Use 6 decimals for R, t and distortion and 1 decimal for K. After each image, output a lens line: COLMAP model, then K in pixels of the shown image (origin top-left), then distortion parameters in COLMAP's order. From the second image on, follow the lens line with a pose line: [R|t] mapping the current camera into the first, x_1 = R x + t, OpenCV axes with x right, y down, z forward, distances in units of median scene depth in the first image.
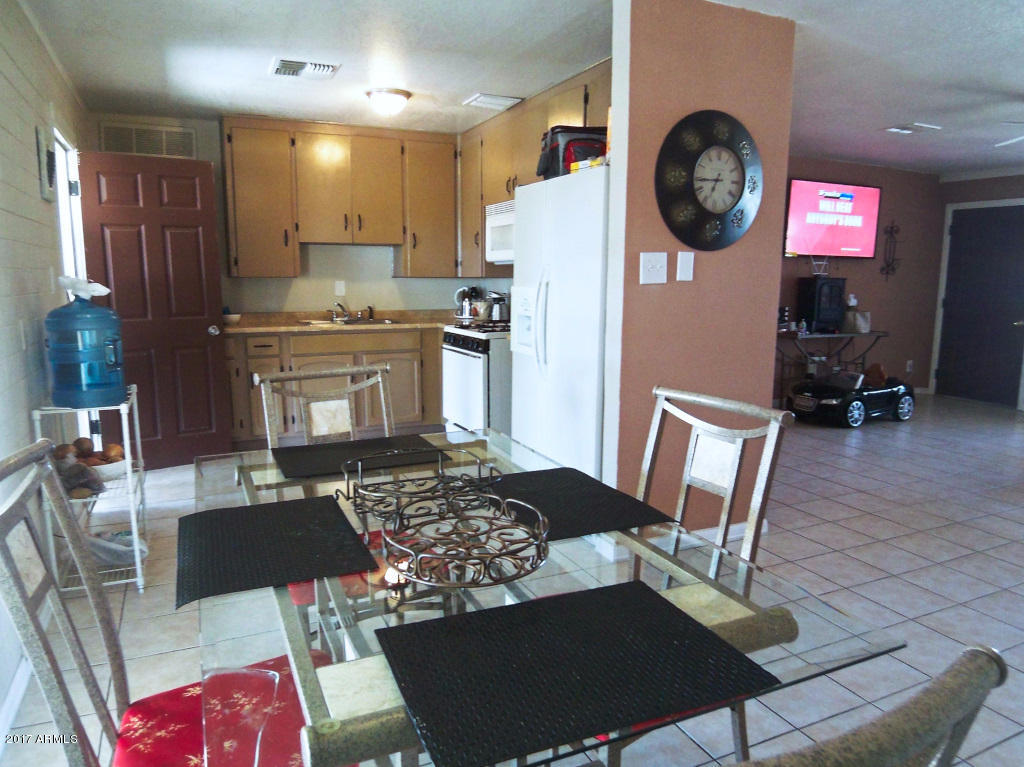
lens RADIAL K [[698.8, 0, 509.6], [0, 698.8, 388.6], [0, 0, 1]] dist [-0.042858, -0.009663]
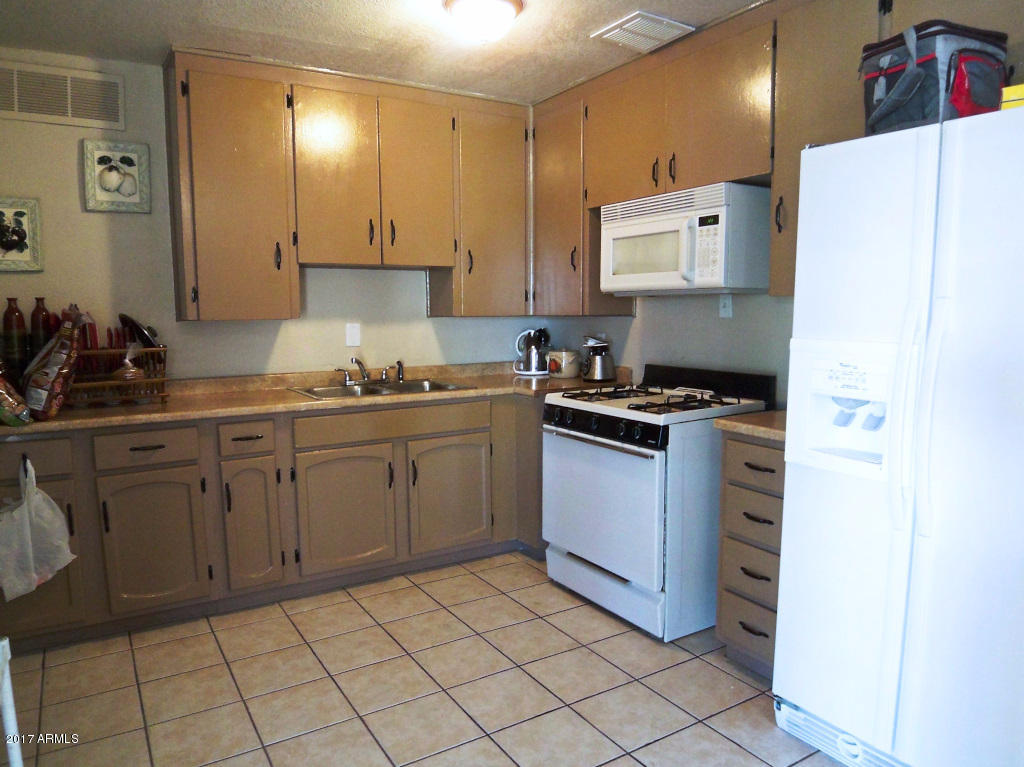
lens RADIAL K [[698.8, 0, 513.4], [0, 698.8, 384.6], [0, 0, 1]] dist [-0.042858, -0.009663]
pose [[0.992234, -0.023796, 0.122087, -0.186229], [0.029867, 0.998394, -0.048143, -0.065498], [-0.120745, 0.051416, 0.991351, 0.359686]]
